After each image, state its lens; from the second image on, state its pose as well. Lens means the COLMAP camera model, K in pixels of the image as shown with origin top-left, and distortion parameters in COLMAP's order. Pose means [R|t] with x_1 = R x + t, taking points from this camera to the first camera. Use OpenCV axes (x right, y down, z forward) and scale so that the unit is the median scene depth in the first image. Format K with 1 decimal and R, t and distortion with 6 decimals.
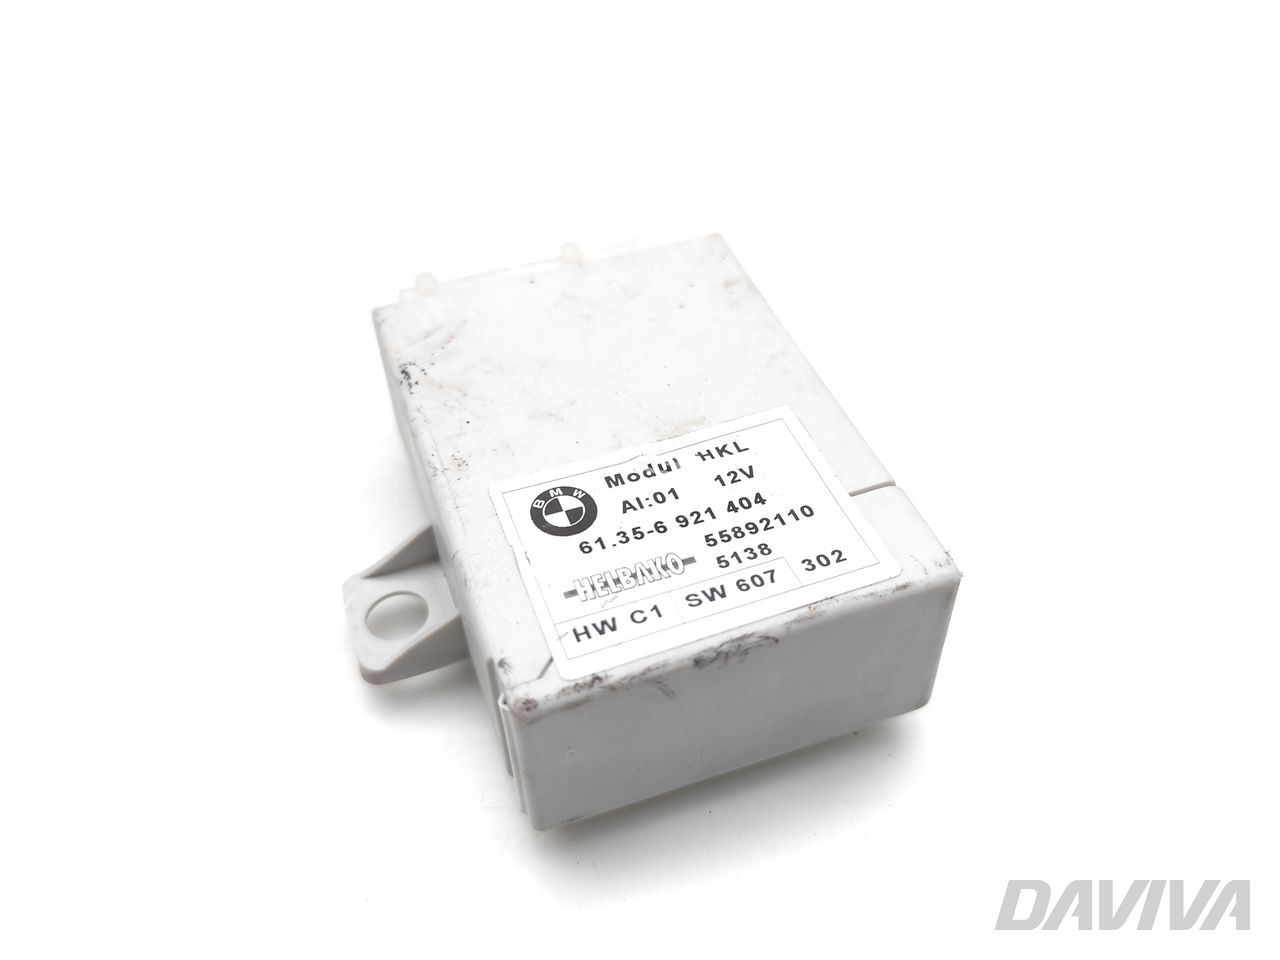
lens RADIAL K [[1165.1, 0, 637.9], [0, 1165.1, 479.5], [0, 0, 1]] dist [0.099096, 0.000000]
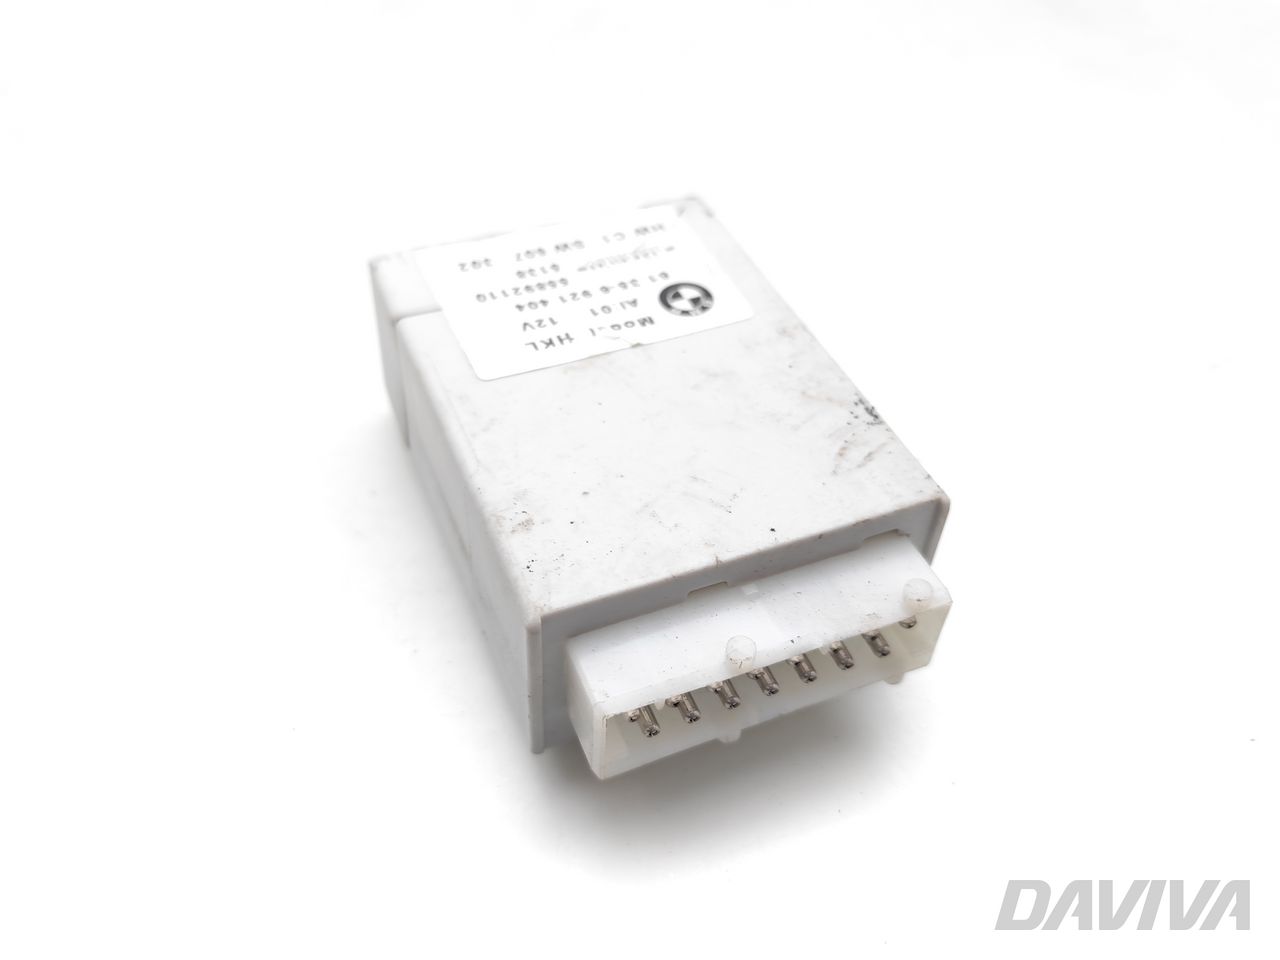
lens RADIAL K [[1165.1, 0, 643.0], [0, 1165.1, 484.3], [0, 0, 1]] dist [0.099096, 0.000000]
pose [[-0.997836, 0.009236, -0.065099, 0.059970], [-0.065308, -0.024563, 0.997563, -1.166927], [0.007615, 0.999656, 0.025113, 1.156856]]
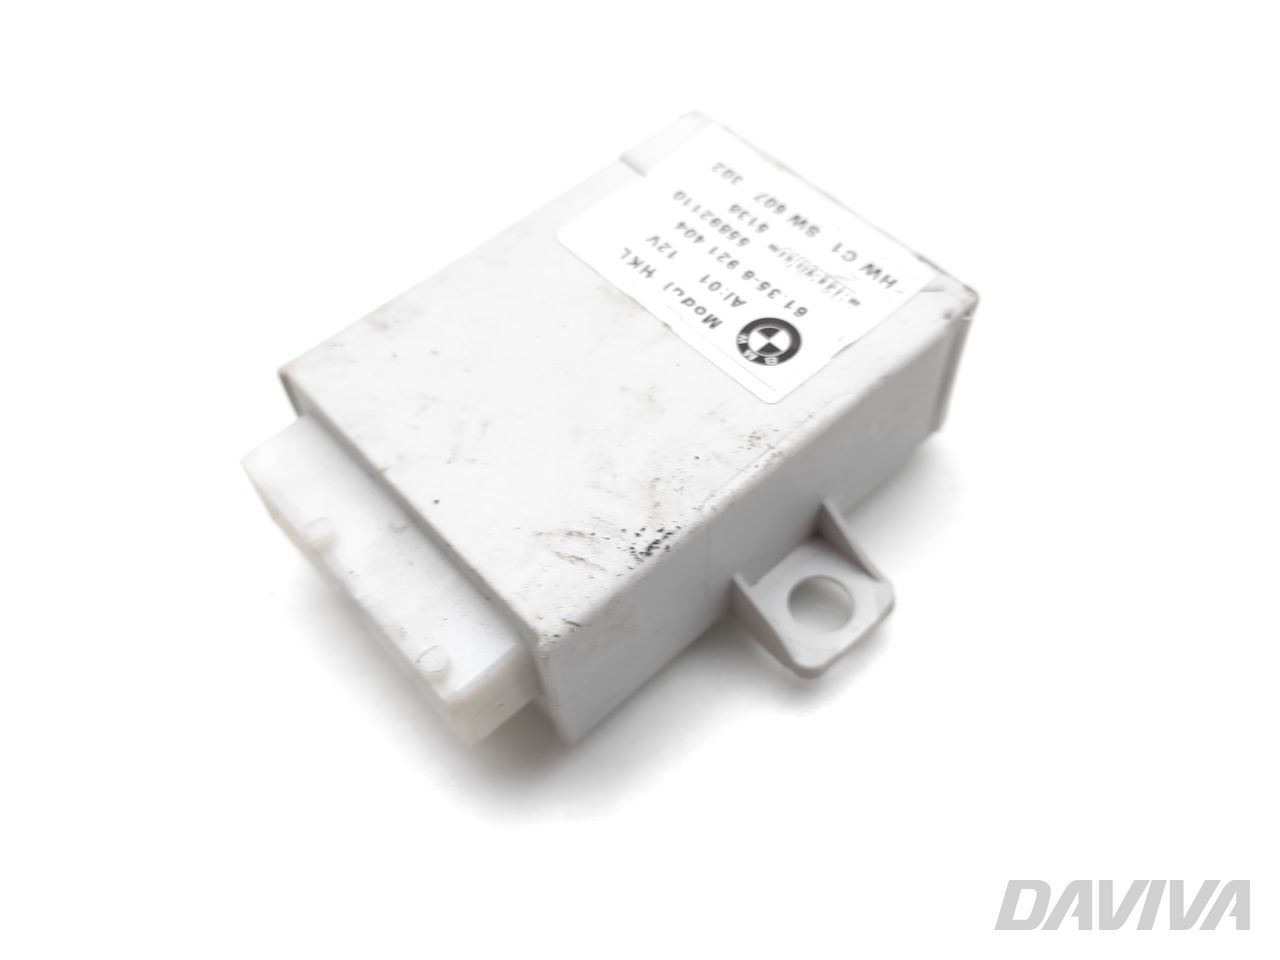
lens RADIAL K [[1165.1, 0, 644.8], [0, 1165.1, 472.0], [0, 0, 1]] dist [0.099096, 0.000000]
pose [[-0.370421, -0.749779, 0.548288, -0.681805], [0.704510, 0.157909, 0.691903, -0.753948], [-0.605354, 0.642570, 0.469734, 0.650139]]
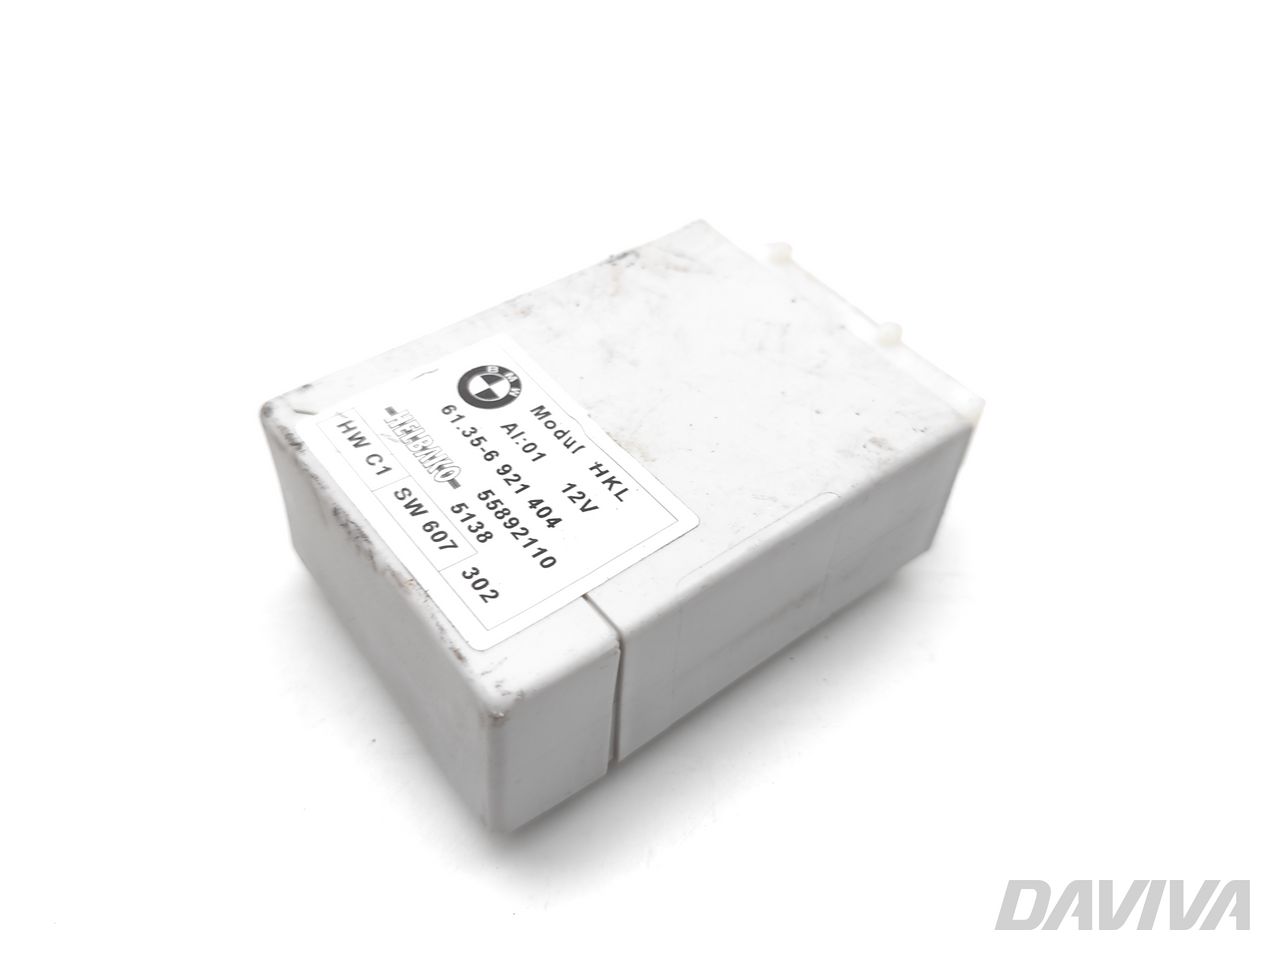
lens RADIAL K [[1075.0, 0, 638.4], [0, 1075.0, 481.8], [0, 0, 1]] dist [0.067870, -0.001659]
pose [[0.309710, 0.721298, -0.619523, 0.646316], [-0.728041, 0.598985, 0.333426, -0.345784], [0.611585, 0.347773, 0.710646, 0.415433]]
